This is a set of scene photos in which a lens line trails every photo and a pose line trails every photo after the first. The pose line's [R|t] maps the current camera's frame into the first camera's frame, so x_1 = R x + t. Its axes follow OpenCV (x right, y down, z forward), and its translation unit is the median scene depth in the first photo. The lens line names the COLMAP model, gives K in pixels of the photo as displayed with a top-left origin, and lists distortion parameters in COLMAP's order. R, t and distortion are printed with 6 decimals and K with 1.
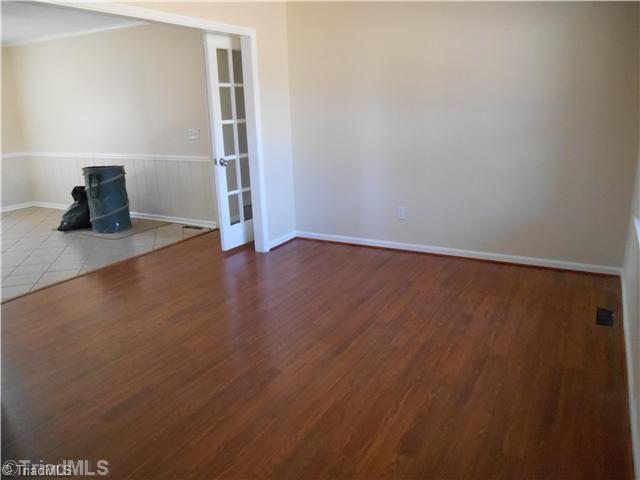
lens RADIAL K [[506.7, 0, 323.3], [0, 506.7, 238.1], [0, 0, 1]] dist [0.002099, -0.007343]
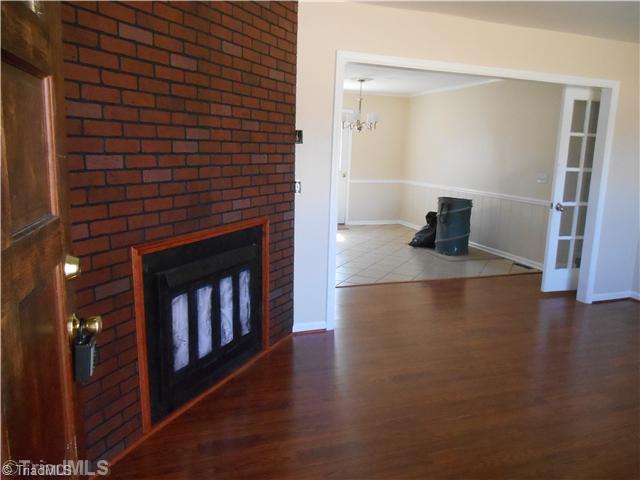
lens RADIAL K [[506.7, 0, 320.4], [0, 506.7, 244.9], [0, 0, 1]] dist [0.002099, -0.007343]
pose [[0.756027, 0.178494, -0.629733, 0.090575], [-0.219238, 0.975580, 0.013316, 0.017068], [0.616732, 0.127994, 0.776697, -0.087405]]
